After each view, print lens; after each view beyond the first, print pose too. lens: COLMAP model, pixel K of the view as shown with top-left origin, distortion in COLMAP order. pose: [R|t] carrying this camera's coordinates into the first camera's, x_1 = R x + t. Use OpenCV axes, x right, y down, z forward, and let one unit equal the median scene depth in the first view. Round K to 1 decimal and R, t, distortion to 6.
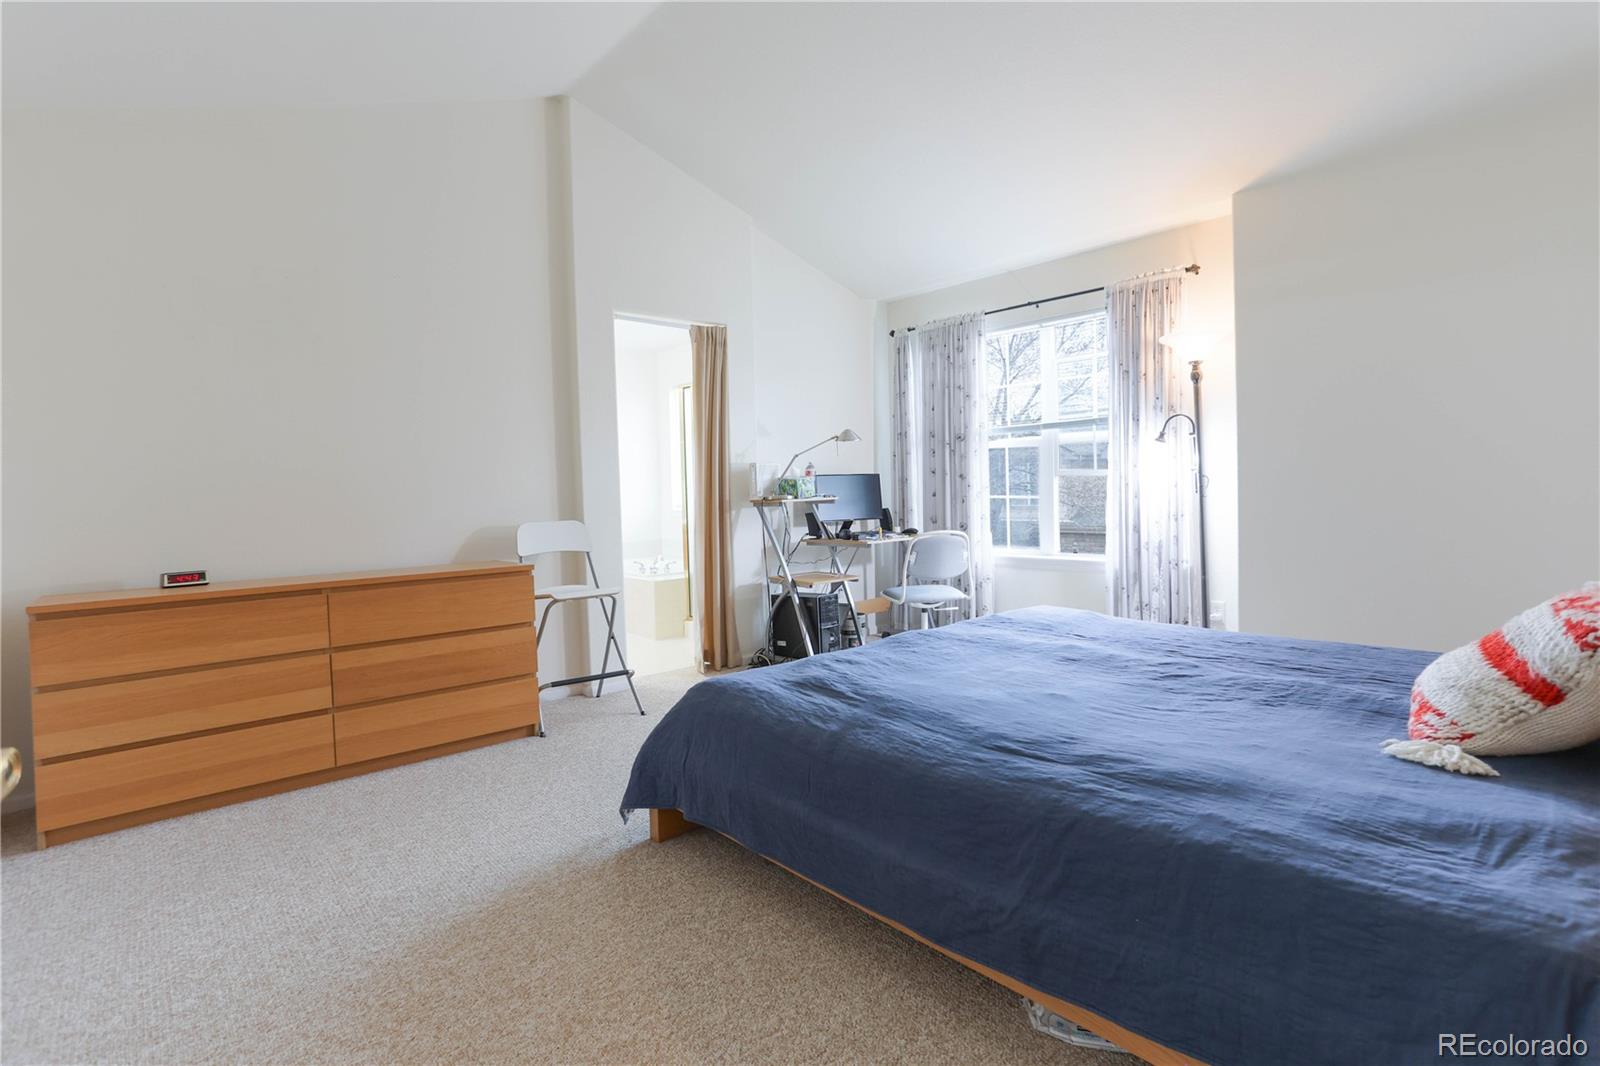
lens RADIAL K [[777.0, 0, 801.4], [0, 777.0, 527.3], [0, 0, 1]] dist [-0.044983, 0.027329]
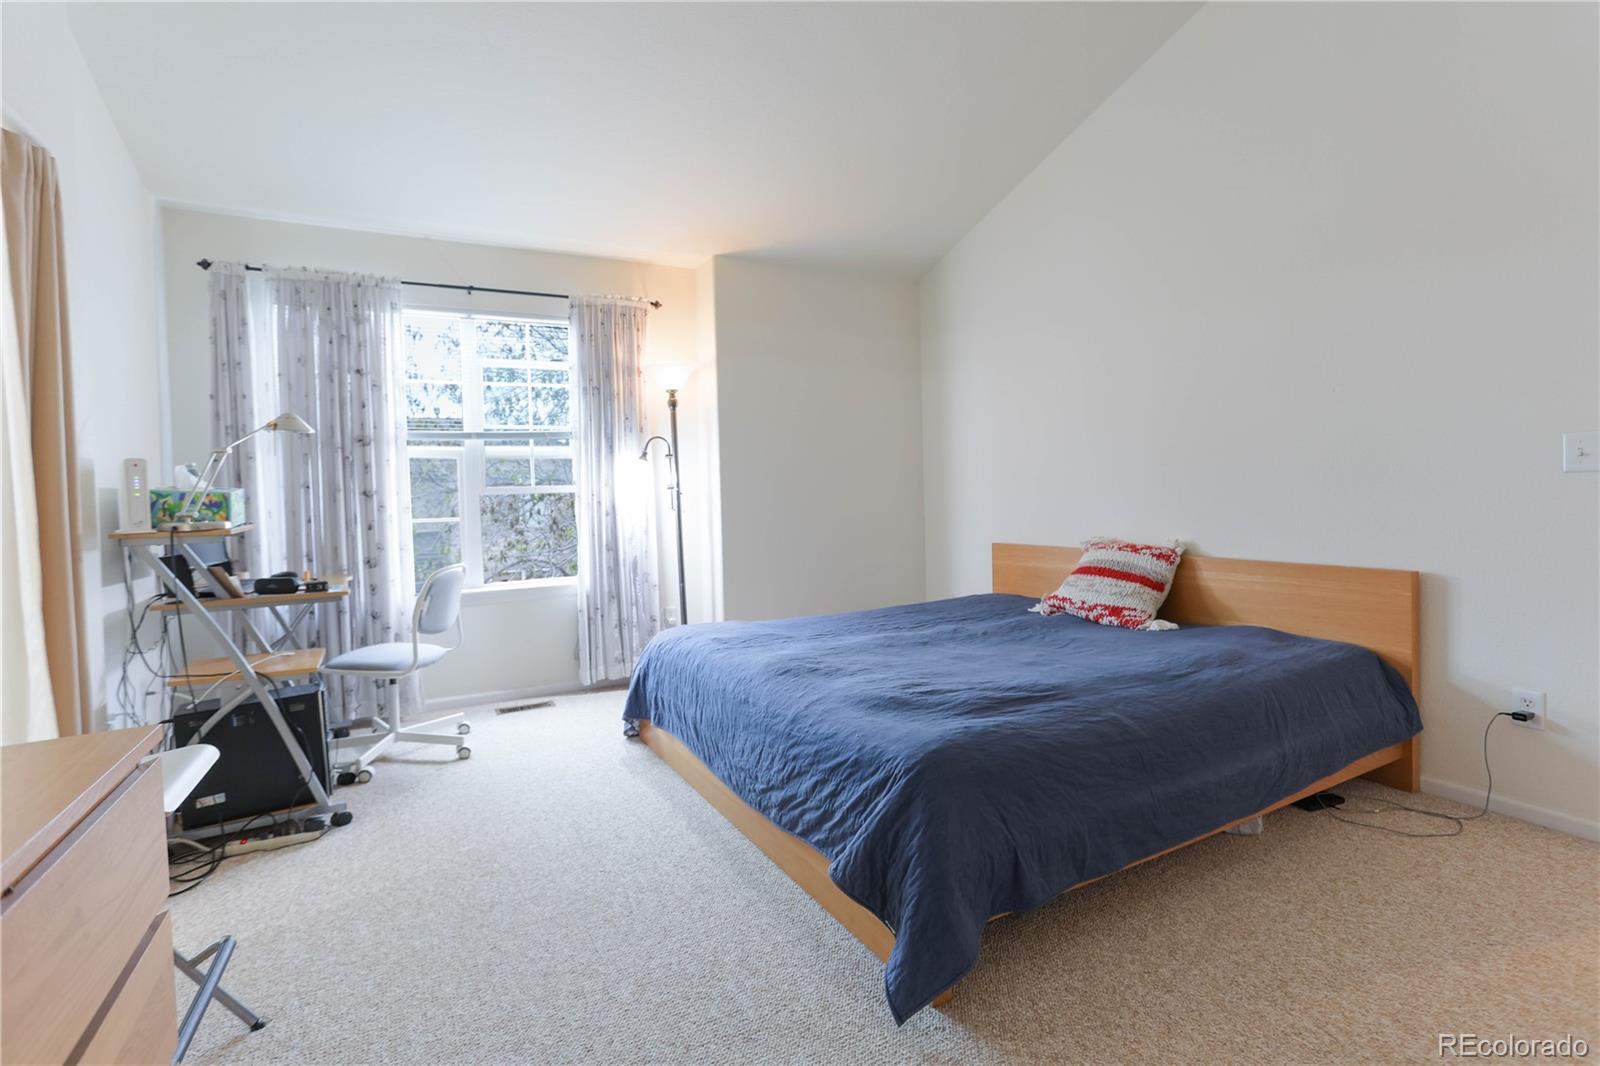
lens RADIAL K [[777.0, 0, 799.1], [0, 777.0, 522.6], [0, 0, 1]] dist [-0.044983, 0.027329]
pose [[0.225830, -0.017816, 0.974004, -0.481770], [0.069548, 0.997576, 0.002122, -0.014210], [-0.971681, 0.067260, 0.226522, 0.527887]]
